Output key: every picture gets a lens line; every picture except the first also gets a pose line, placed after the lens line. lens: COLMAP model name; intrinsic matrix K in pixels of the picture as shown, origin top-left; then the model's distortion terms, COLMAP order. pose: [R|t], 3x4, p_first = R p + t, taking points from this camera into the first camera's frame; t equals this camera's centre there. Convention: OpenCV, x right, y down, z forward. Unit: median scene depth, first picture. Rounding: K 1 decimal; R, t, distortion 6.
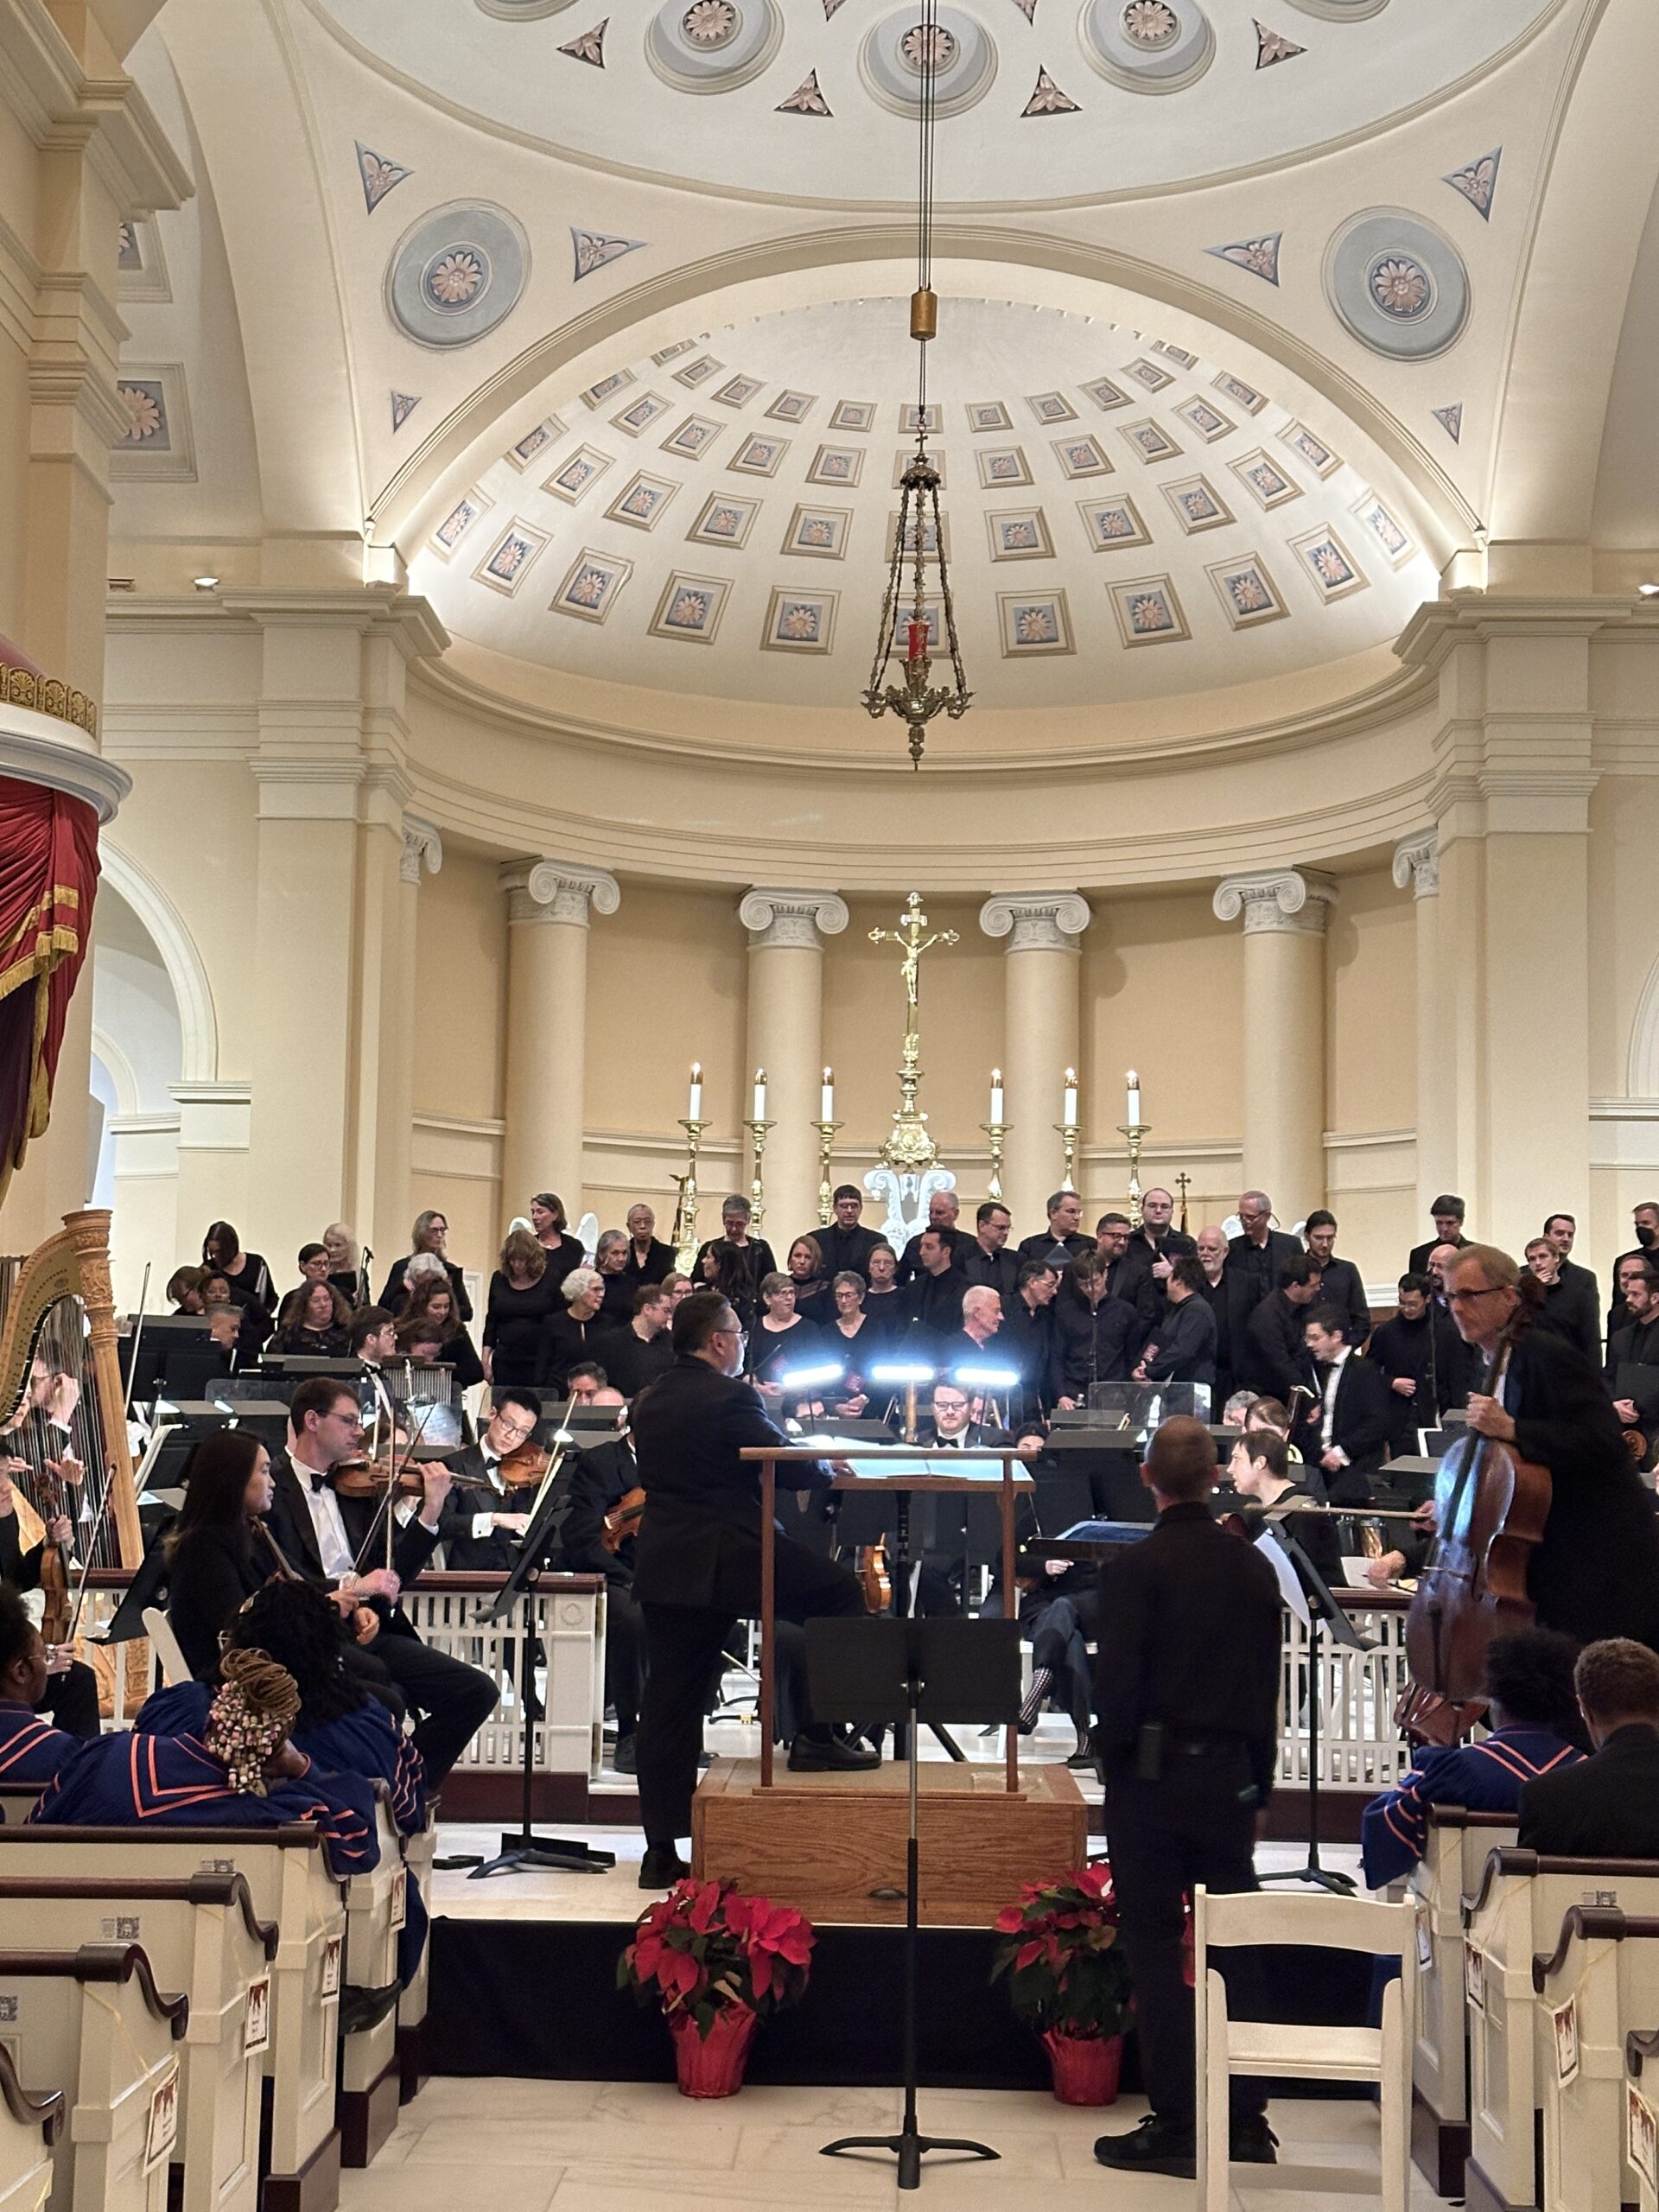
lens RADIAL K [[3293.4, 0, 828.1], [0, 3293.4, 1089.5], [0, 0, 1]] dist [0.146123, -0.042646]
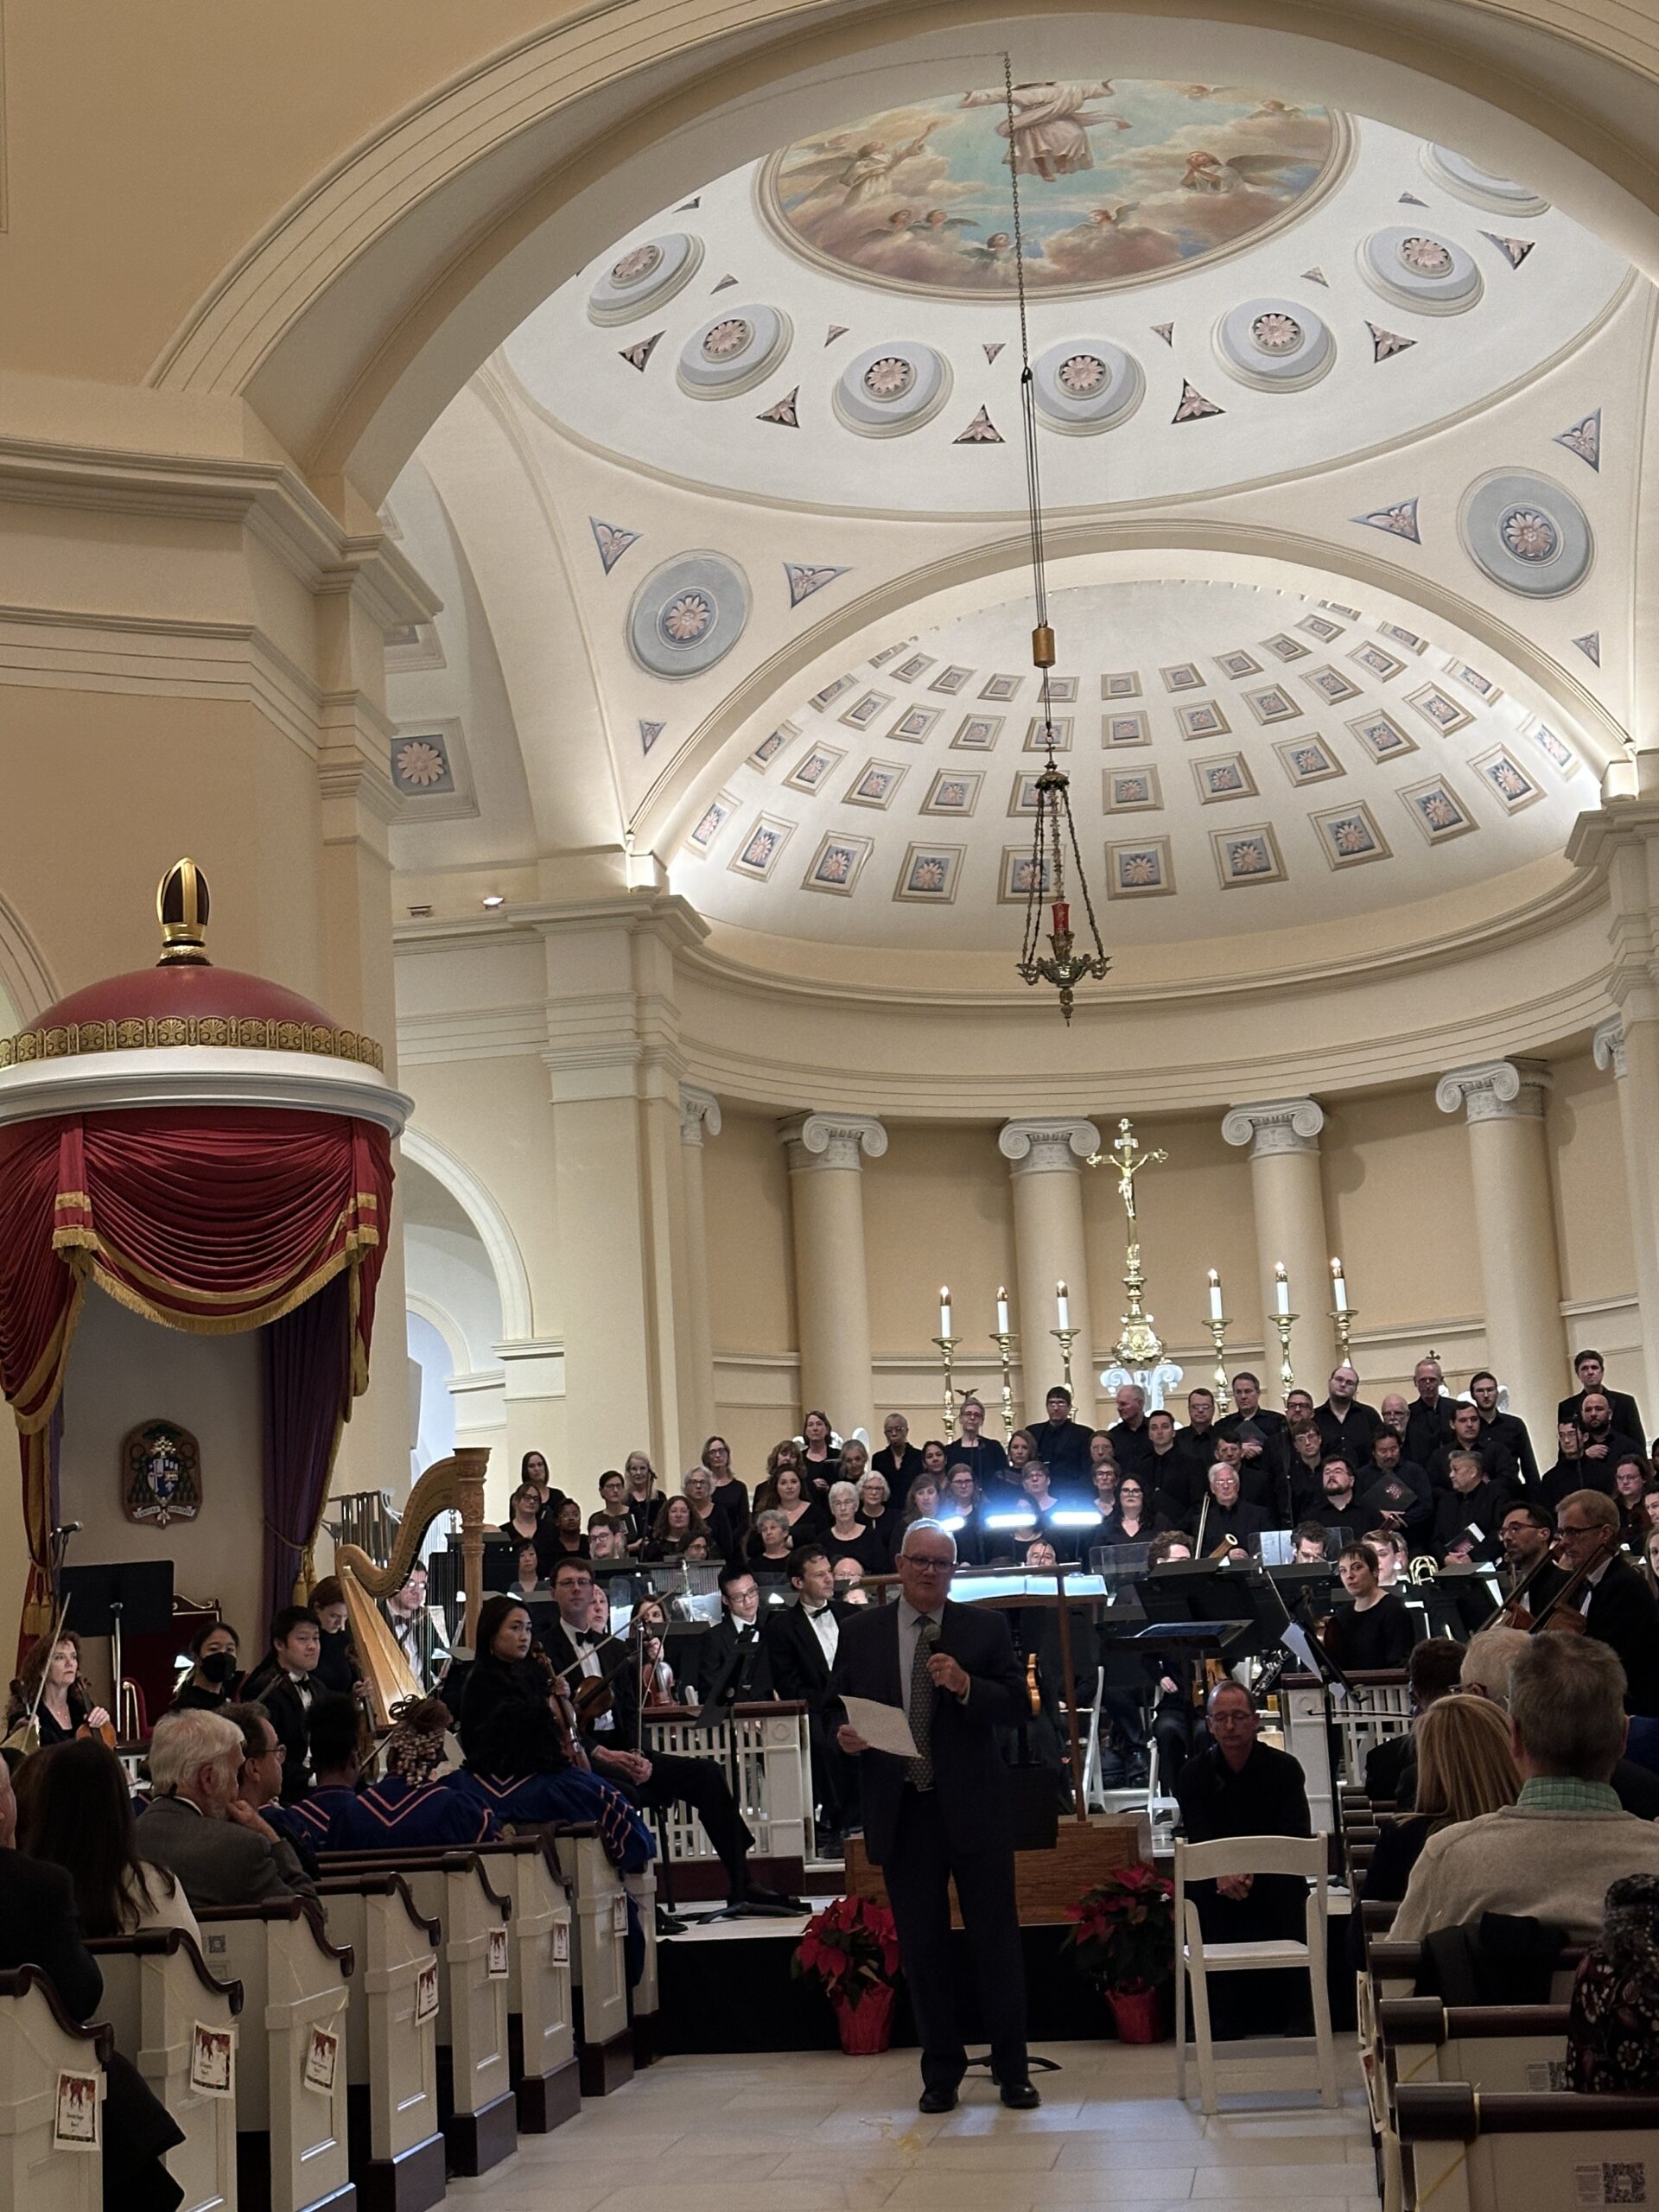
lens RADIAL K [[3337.5, 0, 829.5], [0, 3337.5, 1106.0], [0, 0, 1]] dist [0.135739, 0.123940]
pose [[0.990578, -0.089193, -0.103918, 0.036250], [0.082649, 0.994412, -0.065674, 0.001775], [0.109195, 0.056467, 0.992415, -0.110561]]
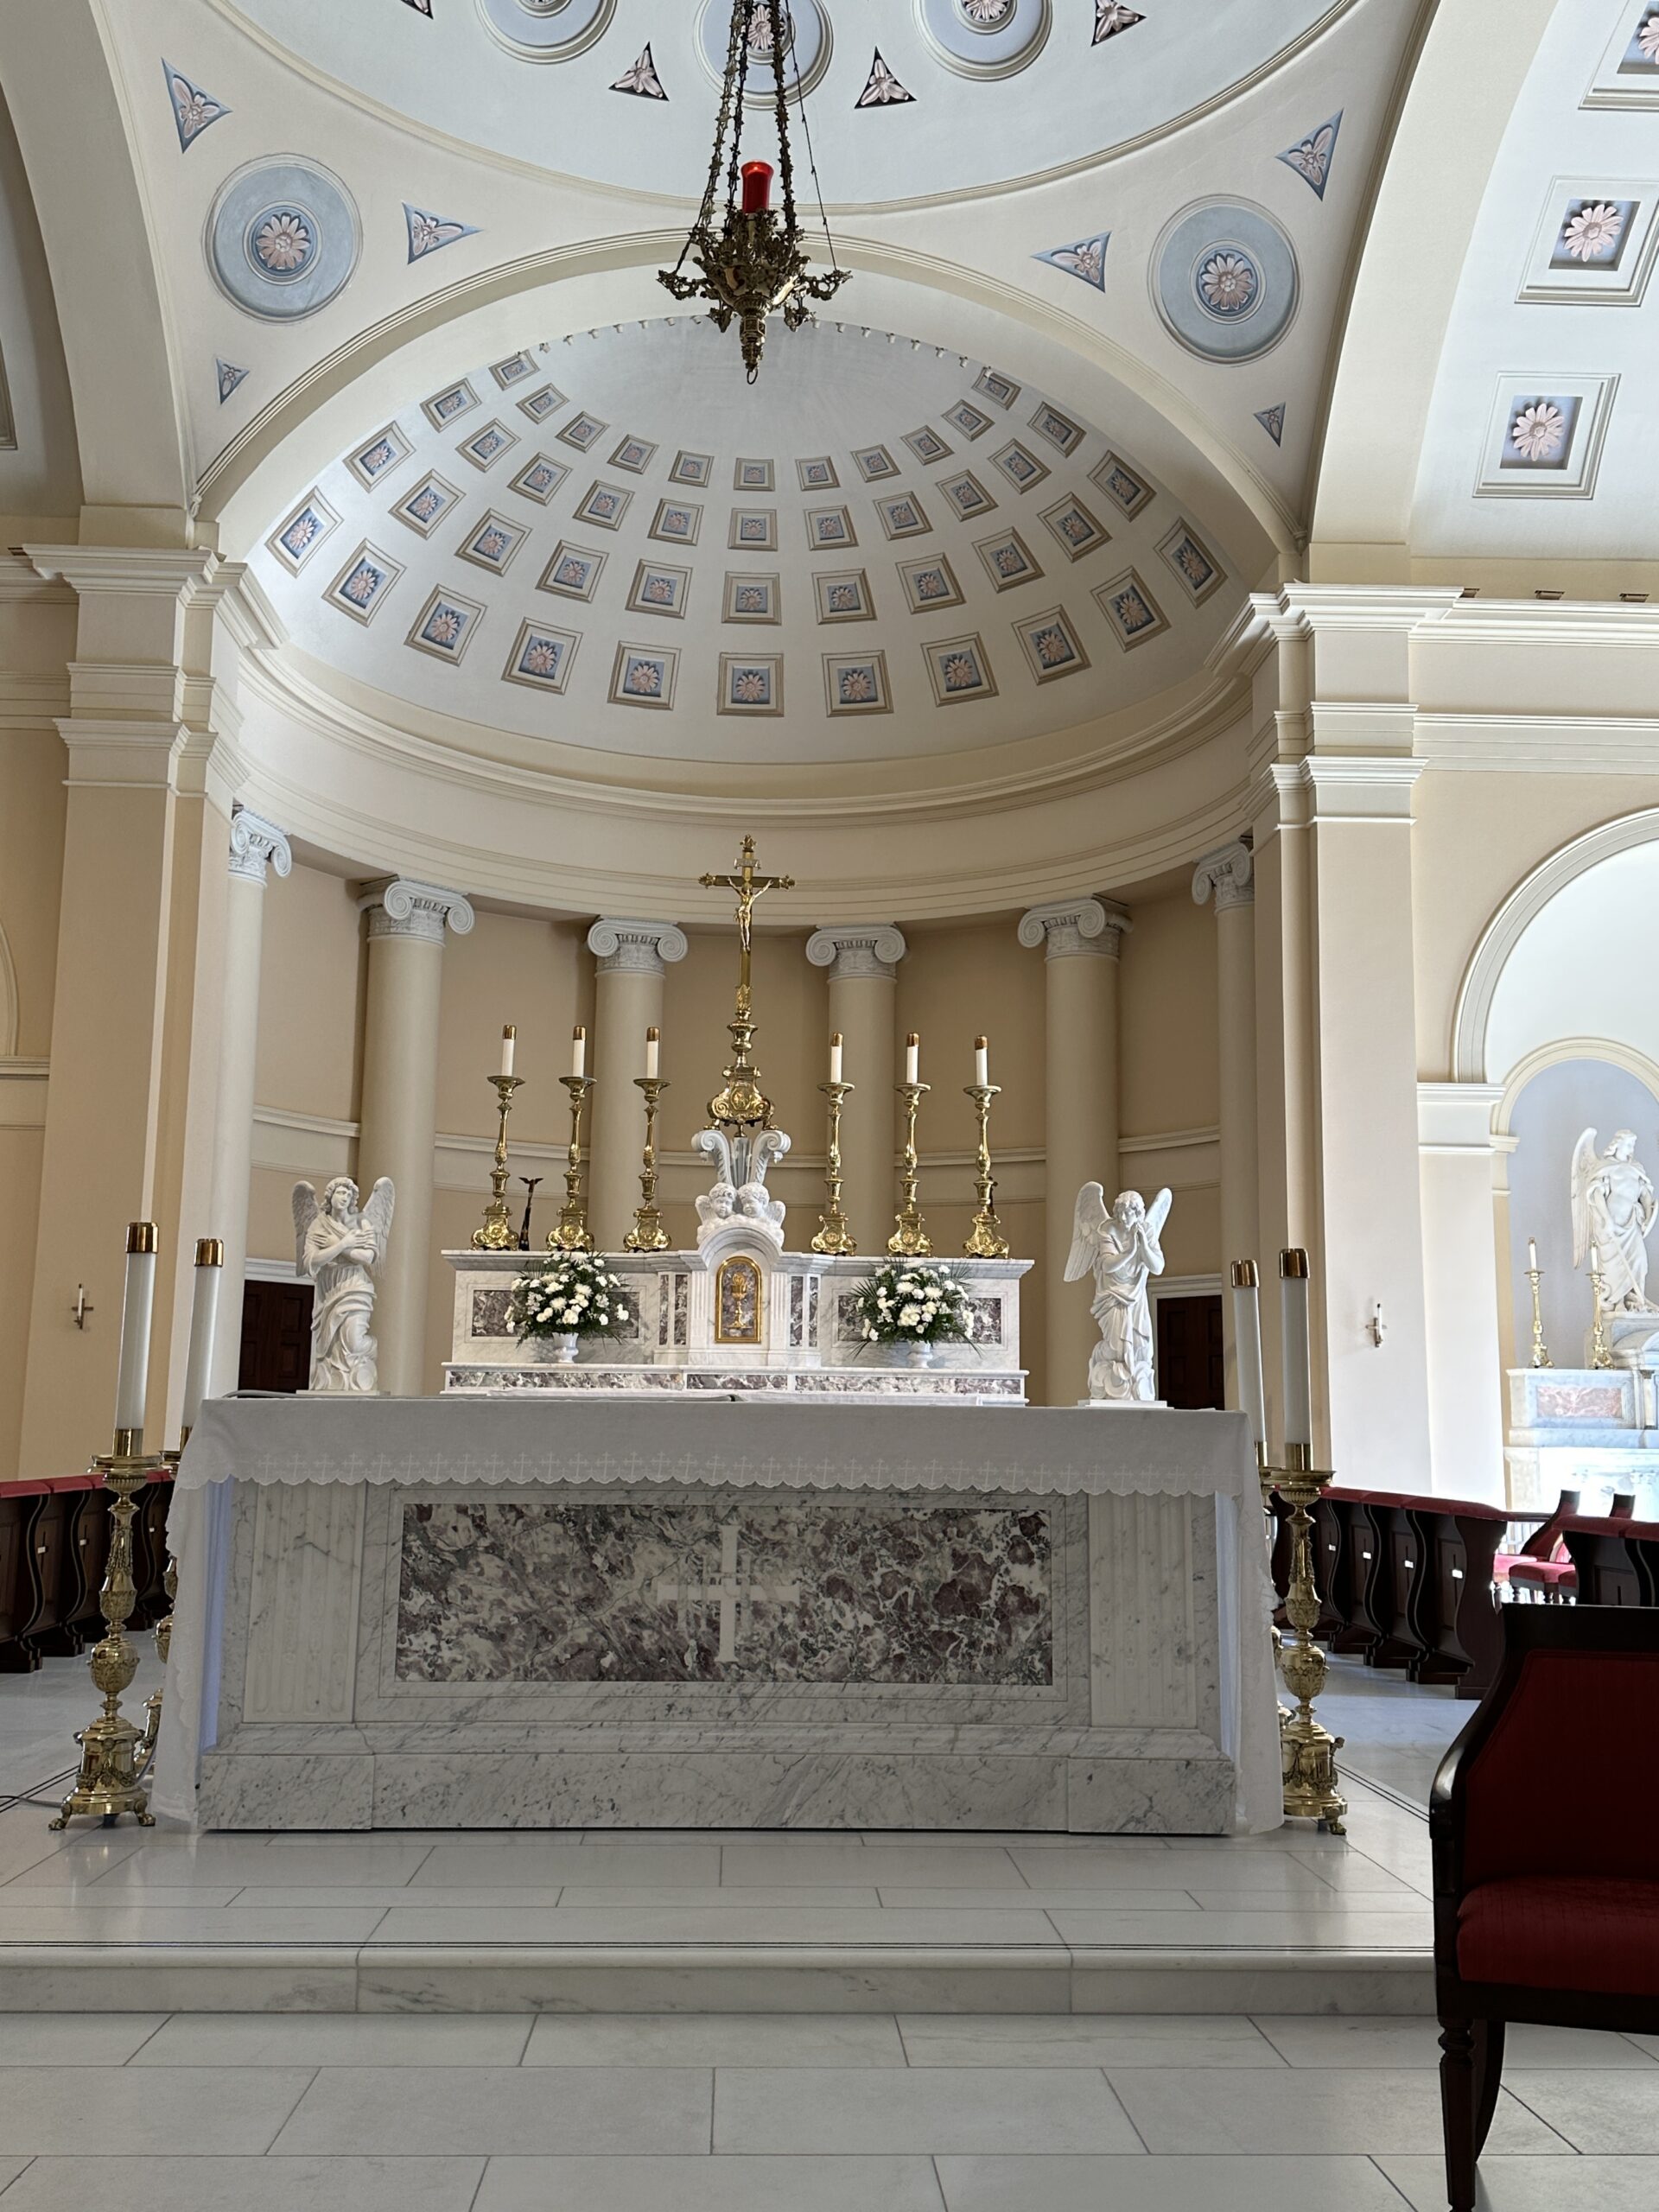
lens RADIAL K [[2062.6, 0, 829.5], [0, 2062.6, 1106.0], [0, 0, 1]] dist [0.181999, -0.388080]
pose [[0.997789, 0.006668, 0.066126, 0.008897], [-0.003884, 0.999104, -0.042148, 0.032723], [-0.066348, 0.041798, 0.996921, 0.336214]]
